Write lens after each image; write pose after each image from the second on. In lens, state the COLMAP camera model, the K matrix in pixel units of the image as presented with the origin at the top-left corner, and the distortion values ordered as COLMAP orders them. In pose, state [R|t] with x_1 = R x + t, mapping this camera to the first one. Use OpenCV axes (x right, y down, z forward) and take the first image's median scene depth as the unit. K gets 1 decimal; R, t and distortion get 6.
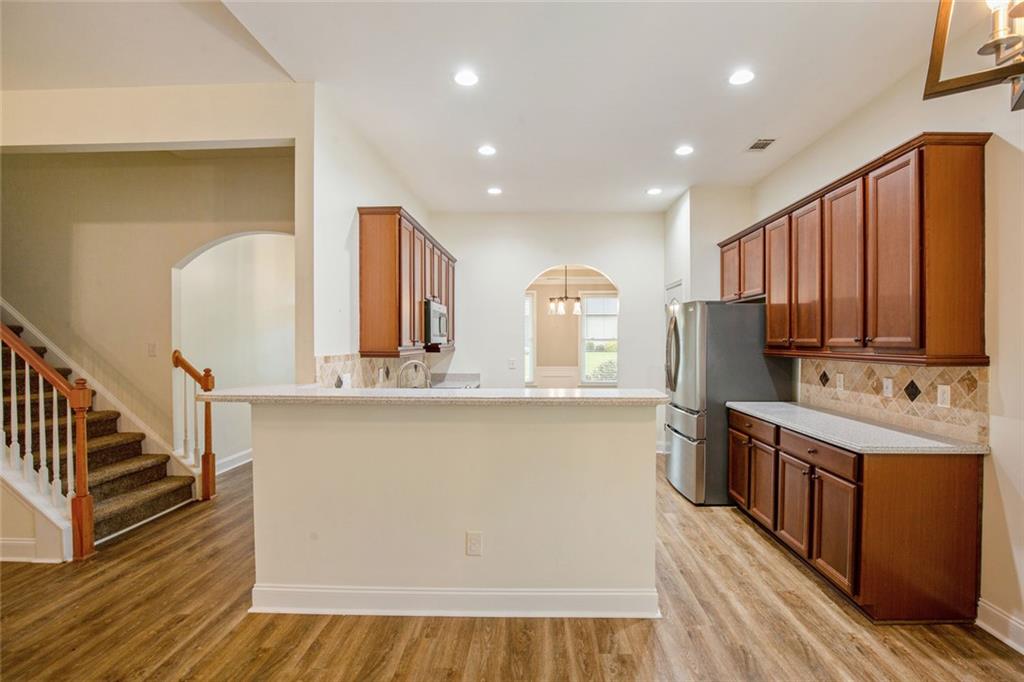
lens RADIAL K [[474.3, 0, 527.7], [0, 474.3, 346.0], [0, 0, 1]] dist [-0.038405, 0.009308]
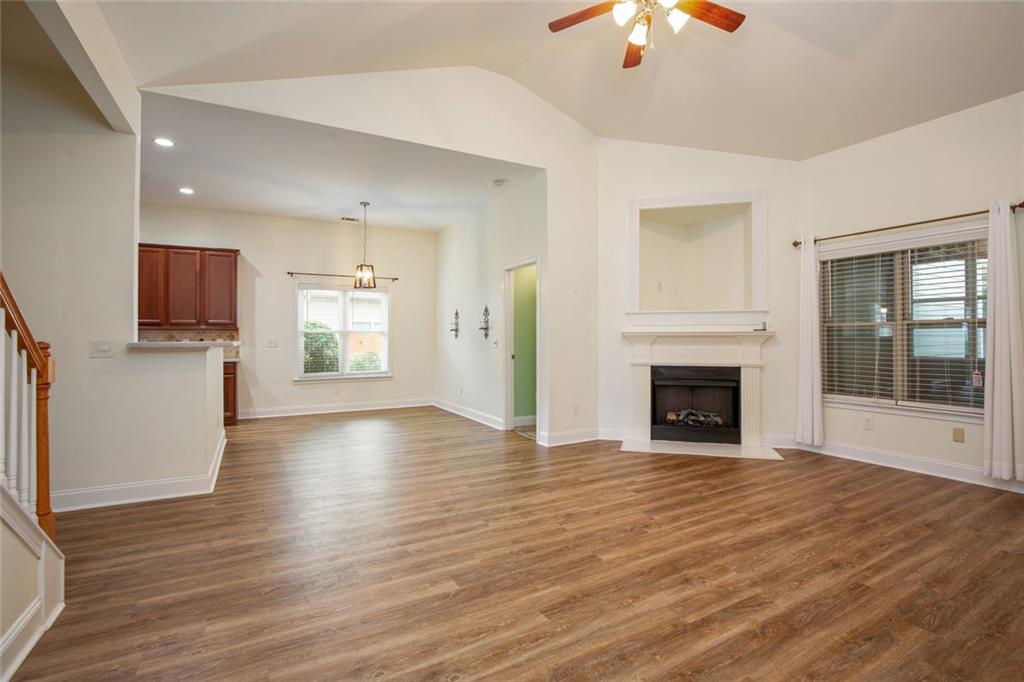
lens RADIAL K [[480.4, 0, 511.7], [0, 480.4, 336.9], [0, 0, 1]] dist [-0.042697, 0.008781]
pose [[-0.493192, 0.003140, 0.869915, -1.960503], [0.011779, 0.999926, 0.003069, 0.072727], [-0.869841, 0.011760, -0.493193, 0.750408]]
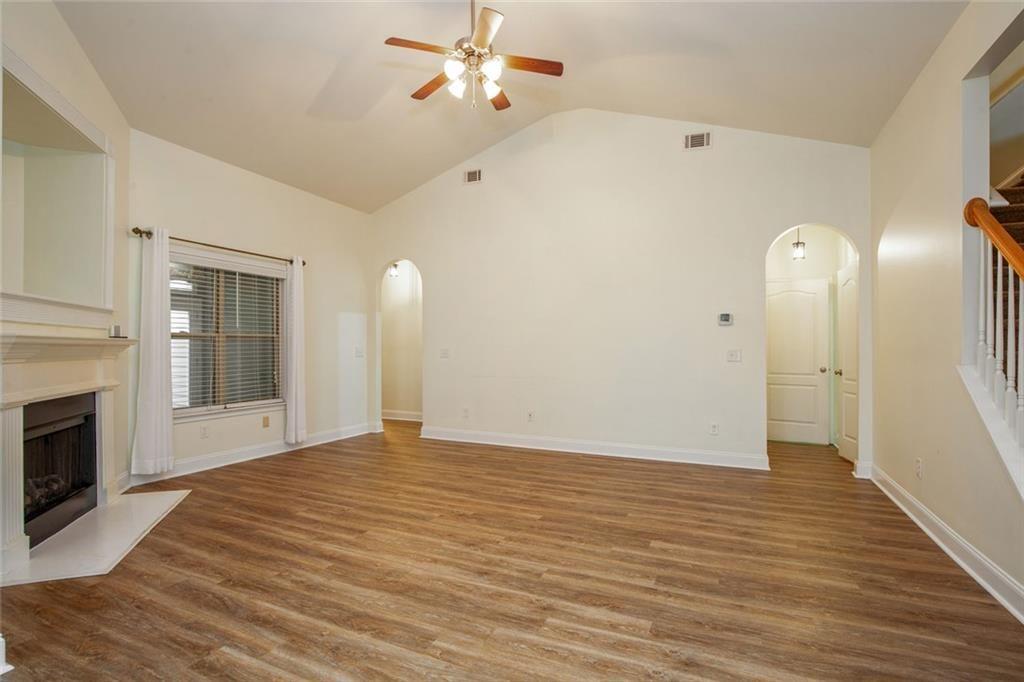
lens RADIAL K [[474.3, 0, 527.7], [0, 474.3, 346.0], [0, 0, 1]] dist [-0.038405, 0.009308]
pose [[-0.377285, -0.006173, -0.926076, -0.245100], [-0.012600, 0.999919, -0.001532, 0.075472], [0.926011, 0.011091, -0.377333, 0.577743]]
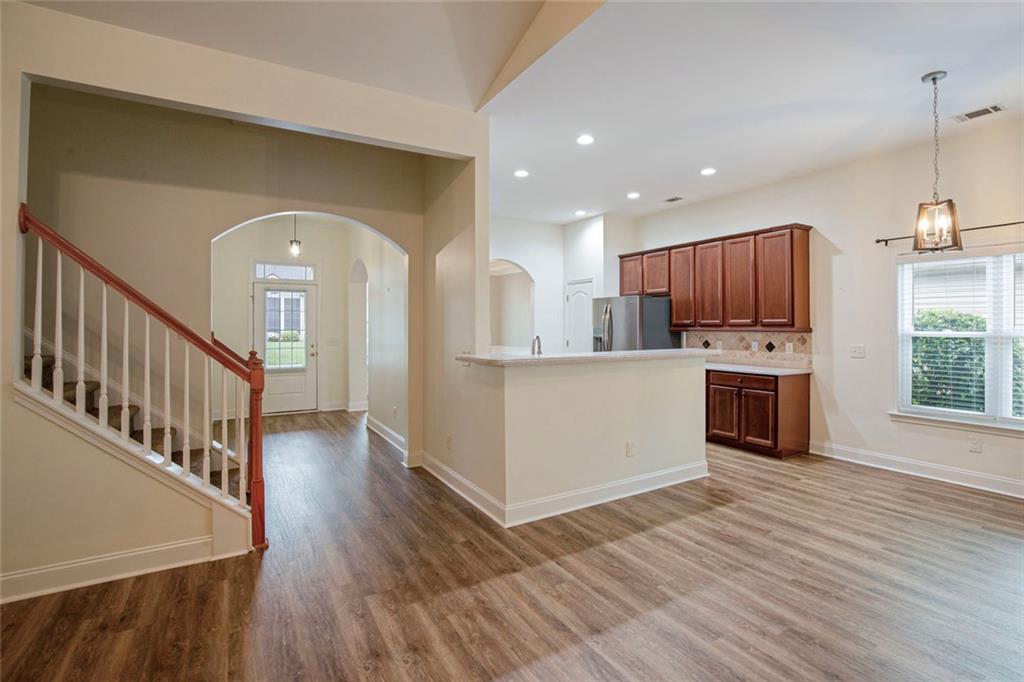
lens RADIAL K [[480.1, 0, 523.0], [0, 480.1, 325.8], [0, 0, 1]] dist [-0.019519, 0.000158]
pose [[0.843996, -0.001300, 0.536347, -1.056141], [0.007340, 0.999931, -0.009125, 0.017144], [-0.536299, 0.011638, 0.843948, -0.135564]]
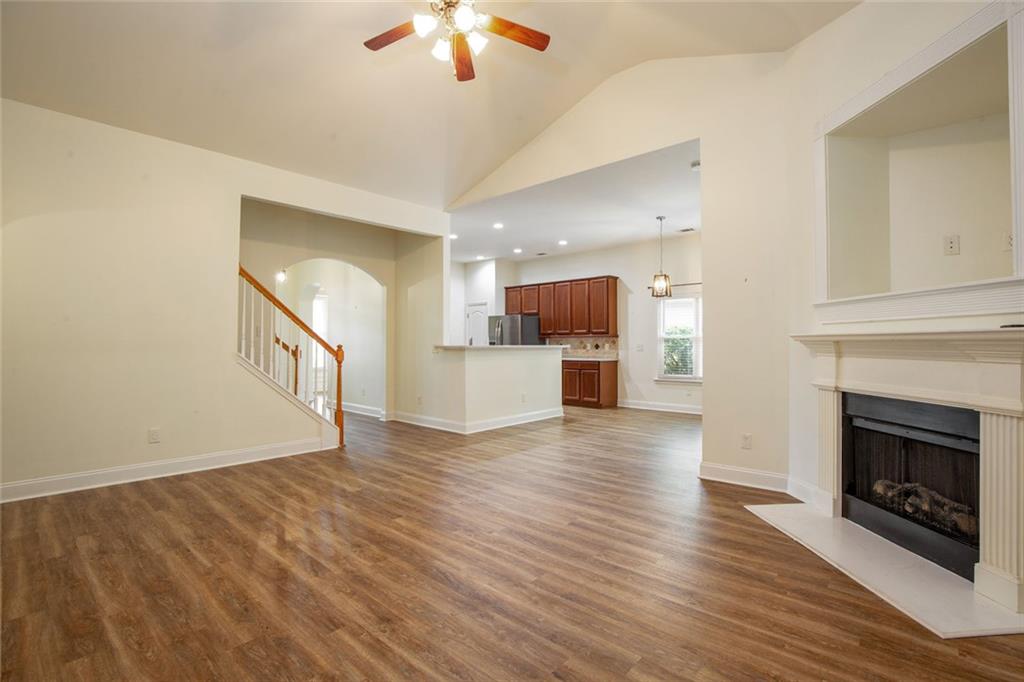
lens RADIAL K [[467.7, 0, 513.1], [0, 467.7, 337.3], [0, 0, 1]] dist [-0.030203, 0.000290]
pose [[0.668039, 0.009091, 0.744071, -1.907126], [0.008422, 0.999769, -0.019776, 0.085825], [-0.744079, 0.019478, 0.667808, -0.727099]]
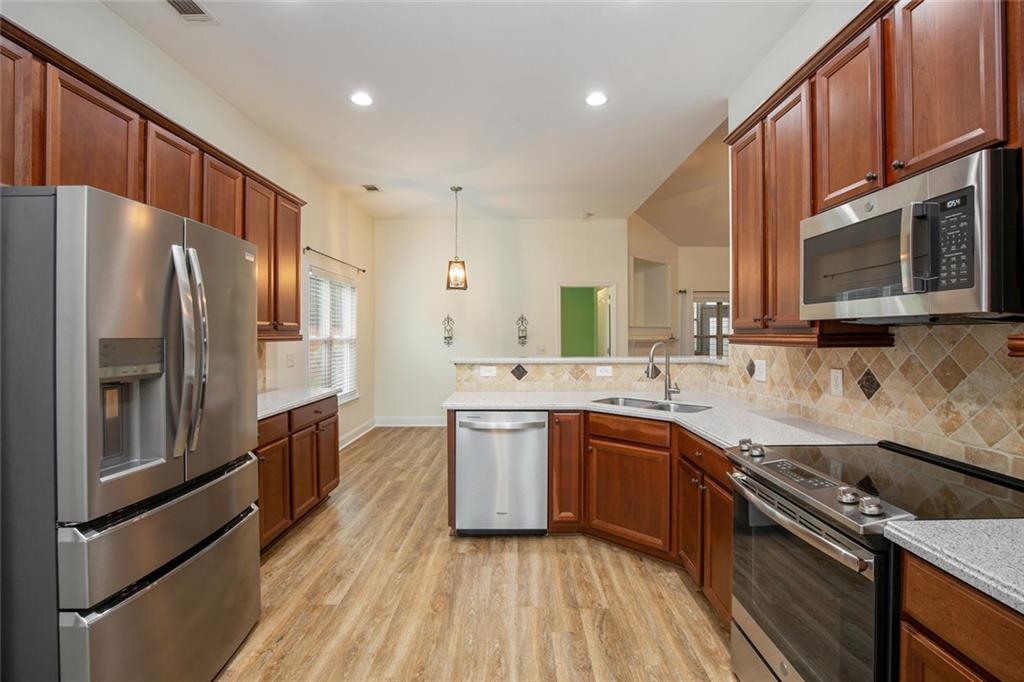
lens RADIAL K [[474.3, 0, 527.7], [0, 474.3, 346.0], [0, 0, 1]] dist [-0.038405, 0.009308]
pose [[-0.999059, 0.003899, -0.043202, 0.088303], [0.002322, 0.999331, 0.036486, 0.001239], [0.043316, 0.036351, -0.998400, 2.102916]]
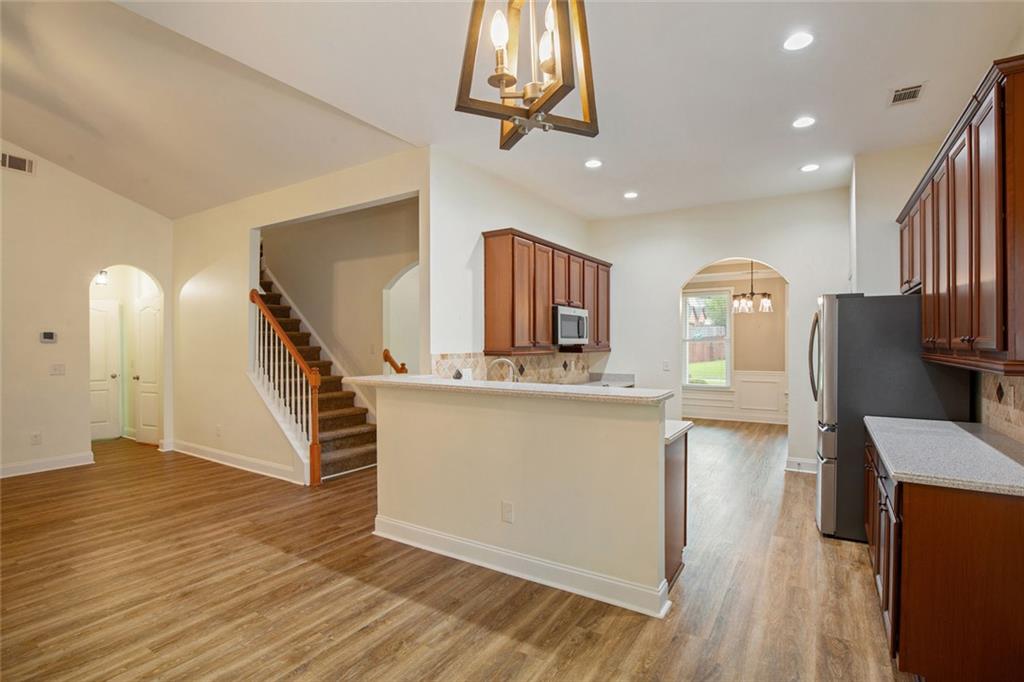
lens RADIAL K [[487.1, 0, 520.1], [0, 487.1, 344.4], [0, 0, 1]] dist [-0.035882, 0.009488]
pose [[0.859396, 0.000675, -0.511310, 0.448316], [-0.003821, 0.999980, -0.005101, 0.001012], [0.511297, 0.006337, 0.859381, -0.034726]]
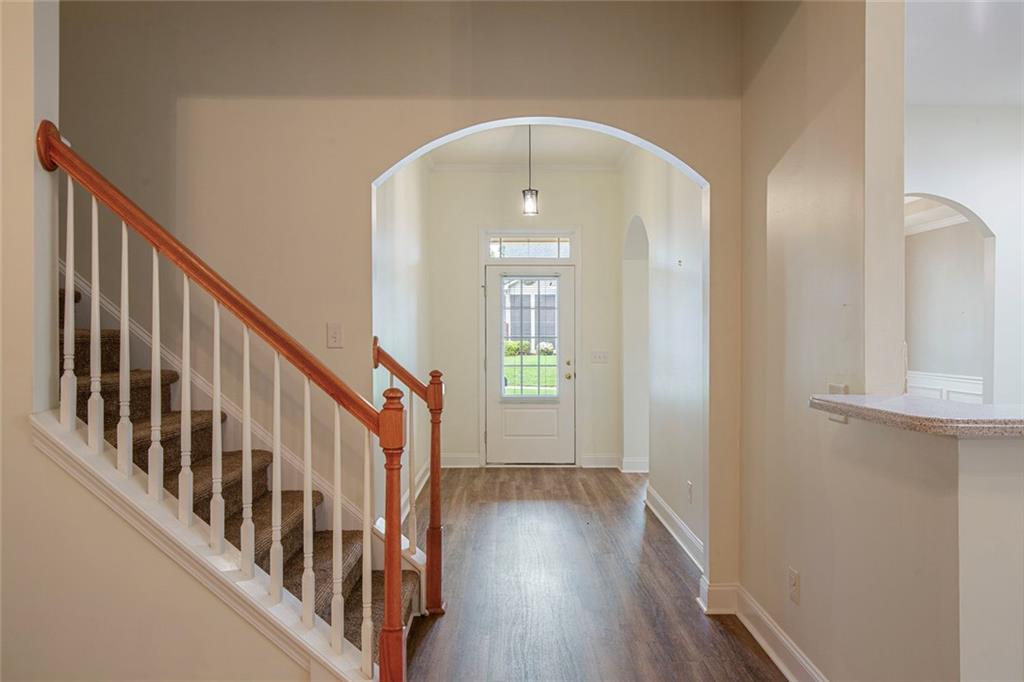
lens RADIAL K [[707.8, 0, 512.0], [0, 707.8, 341.0], [0, 0, 1]] dist [0.000728, 0.000087]
pose [[0.999715, 0.000299, 0.023871, -0.878731], [-0.000263, 0.999999, -0.001495, 0.023067], [-0.023871, 0.001488, 0.999714, 0.254010]]
